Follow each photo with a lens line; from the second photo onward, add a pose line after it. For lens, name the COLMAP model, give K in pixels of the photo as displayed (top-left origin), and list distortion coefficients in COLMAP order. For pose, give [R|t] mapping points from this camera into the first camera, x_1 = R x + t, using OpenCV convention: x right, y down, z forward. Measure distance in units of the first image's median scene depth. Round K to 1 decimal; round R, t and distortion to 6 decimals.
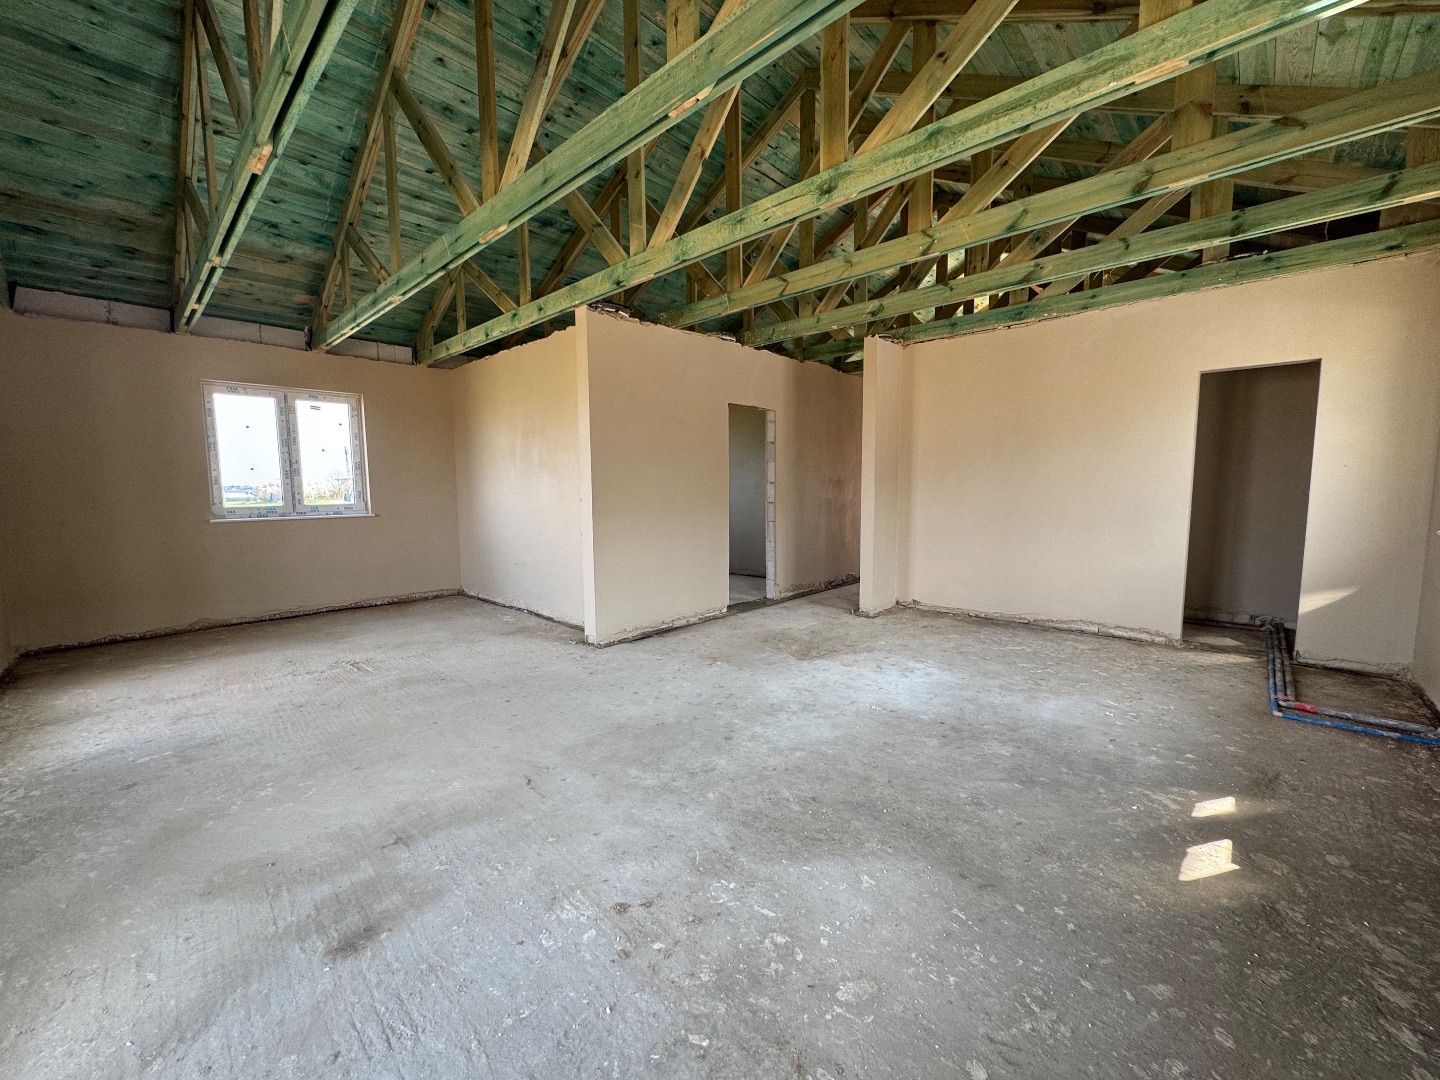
lens RADIAL K [[576.0, 0, 720.6], [0, 576.0, 539.2], [0, 0, 1]] dist [0.000068, -0.000045]
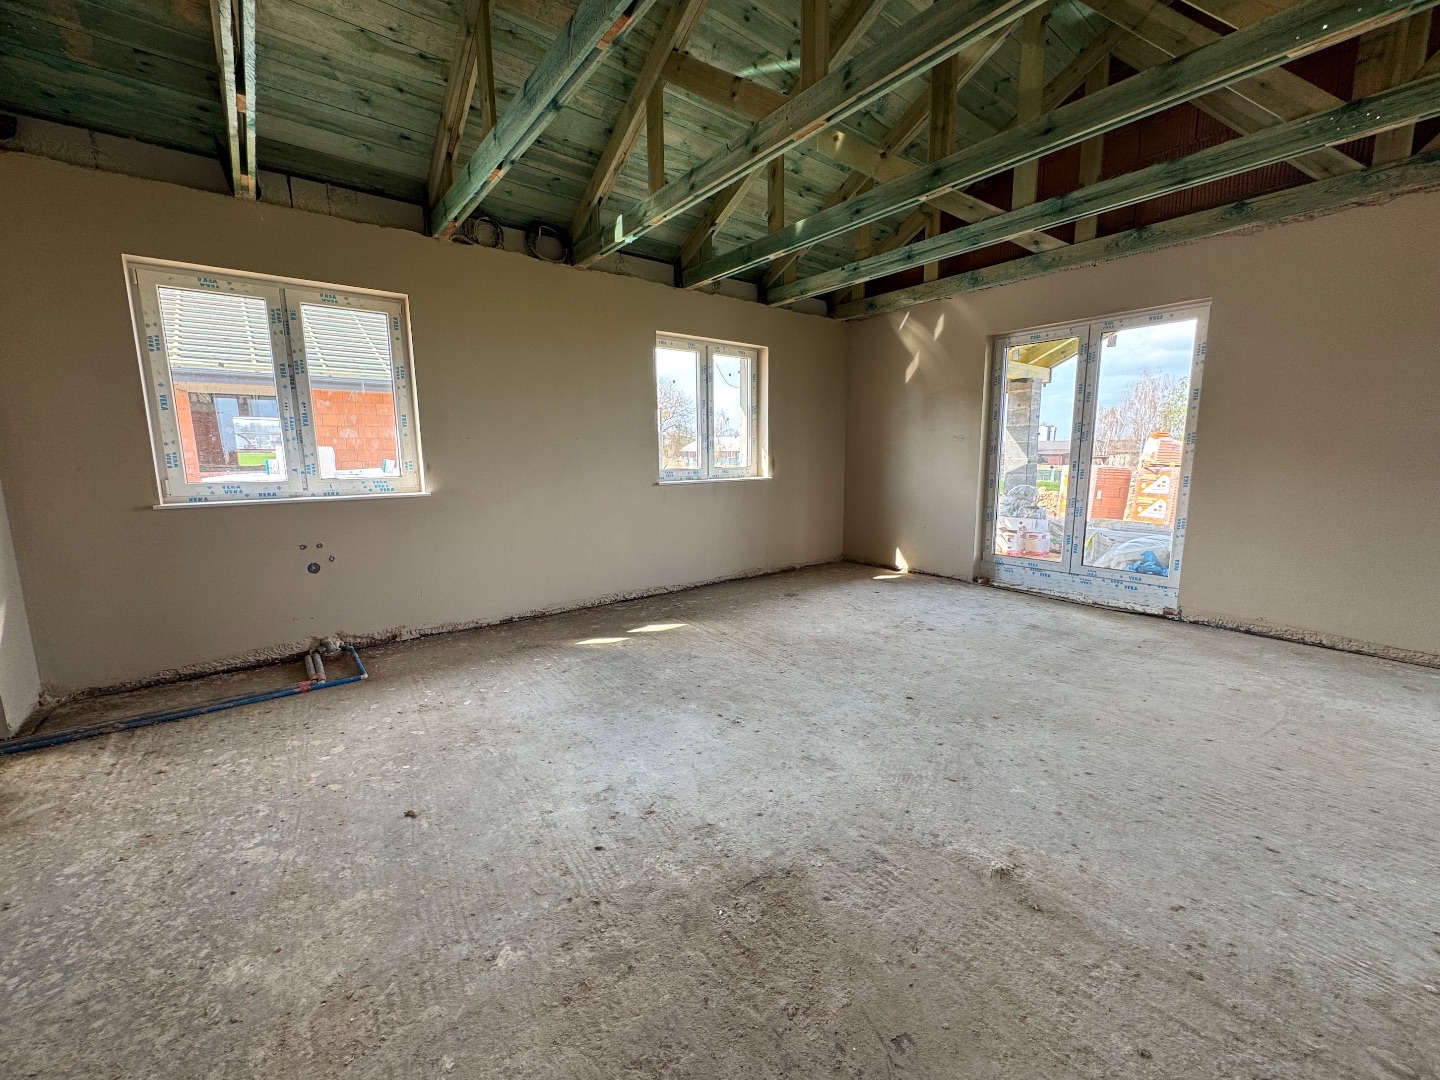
lens RADIAL K [[576.0, 0, 721.6], [0, 576.0, 540.4], [0, 0, 1]] dist [0.000068, -0.000045]
pose [[-0.989552, -0.006951, 0.144010, 0.180014], [0.028495, 0.969707, 0.242602, -0.160304], [-0.141334, 0.244171, -0.959378, 1.786664]]
